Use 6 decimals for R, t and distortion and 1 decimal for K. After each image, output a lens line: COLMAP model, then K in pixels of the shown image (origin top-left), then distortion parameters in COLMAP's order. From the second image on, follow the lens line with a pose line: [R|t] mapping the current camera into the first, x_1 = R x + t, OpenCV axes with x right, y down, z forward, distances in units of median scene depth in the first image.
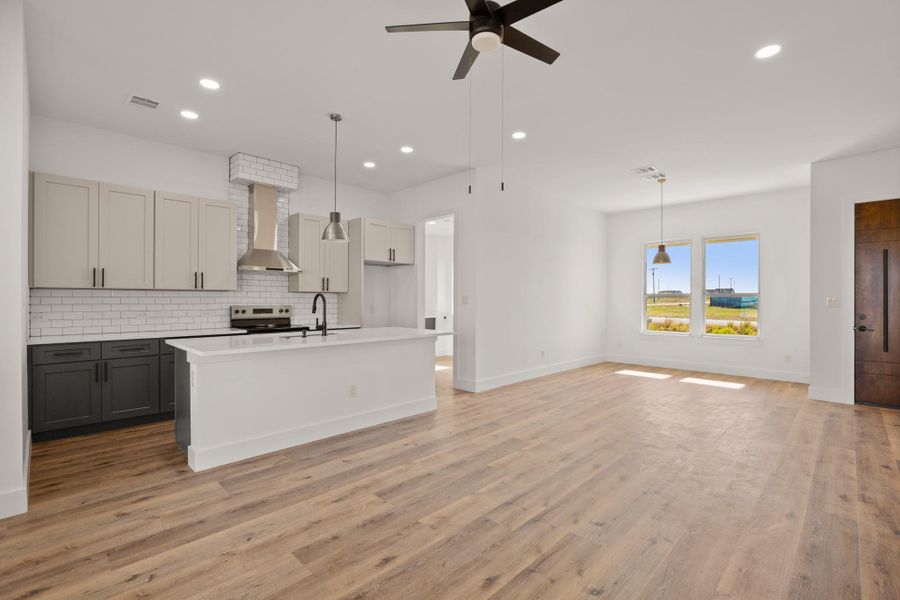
lens RADIAL K [[408.0, 0, 460.7], [0, 408.0, 302.6], [0, 0, 1]] dist [-0.025348, 0.008436]
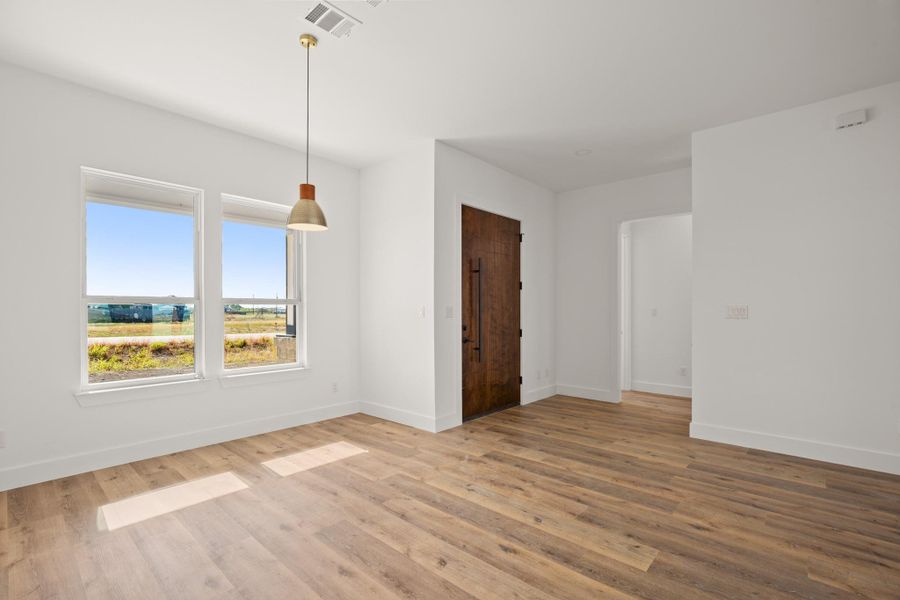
lens RADIAL K [[408.0, 0, 460.7], [0, 408.0, 302.6], [0, 0, 1]] dist [-0.025348, 0.008436]
pose [[-0.059226, 0.013035, 0.998159, 0.081883], [0.002770, 0.999913, -0.012894, -0.013996], [-0.998241, 0.002001, -0.059257, 1.457132]]
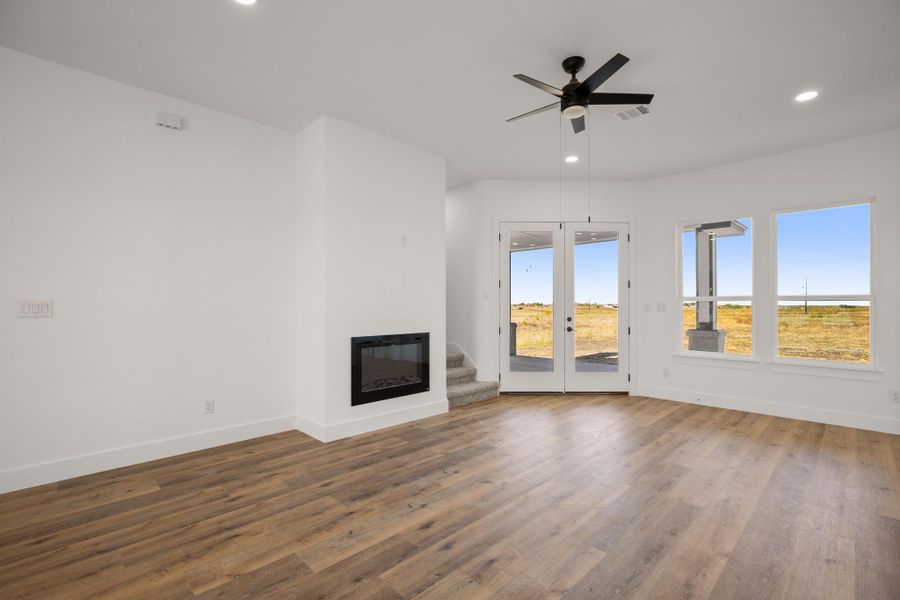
lens RADIAL K [[408.0, 0, 460.7], [0, 408.0, 302.6], [0, 0, 1]] dist [-0.025348, 0.008436]
pose [[-0.999939, -0.001261, 0.010989, 0.261013], [-0.001263, 0.999999, -0.000236, -0.013583], [-0.010988, -0.000250, -0.999940, 1.453986]]
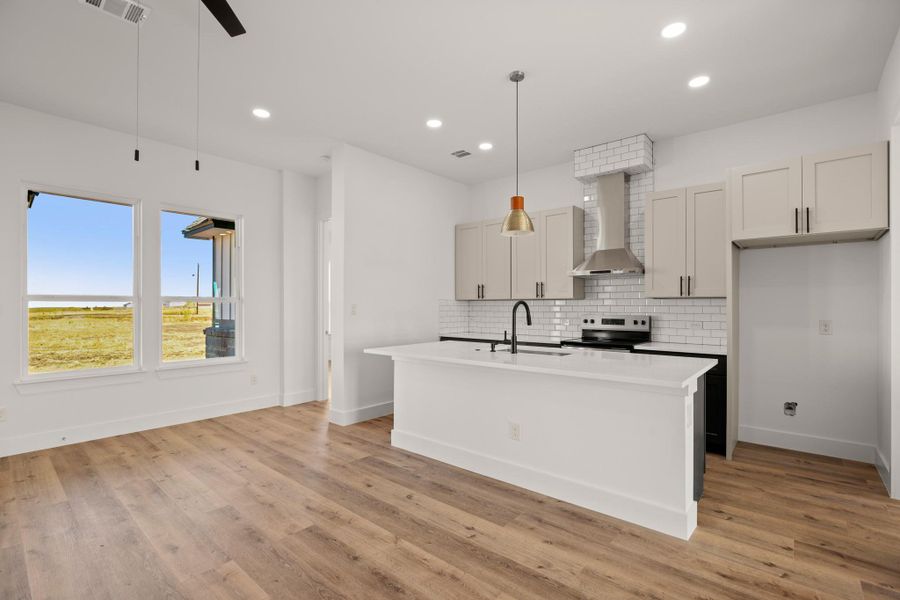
lens RADIAL K [[409.8, 0, 457.6], [0, 409.8, 307.6], [0, 0, 1]] dist [-0.025400, 0.000516]
pose [[0.064423, -0.000168, -0.997923, 0.517200], [-0.007430, 0.999972, -0.000648, -0.008409], [0.997895, 0.007457, 0.064420, 0.924752]]
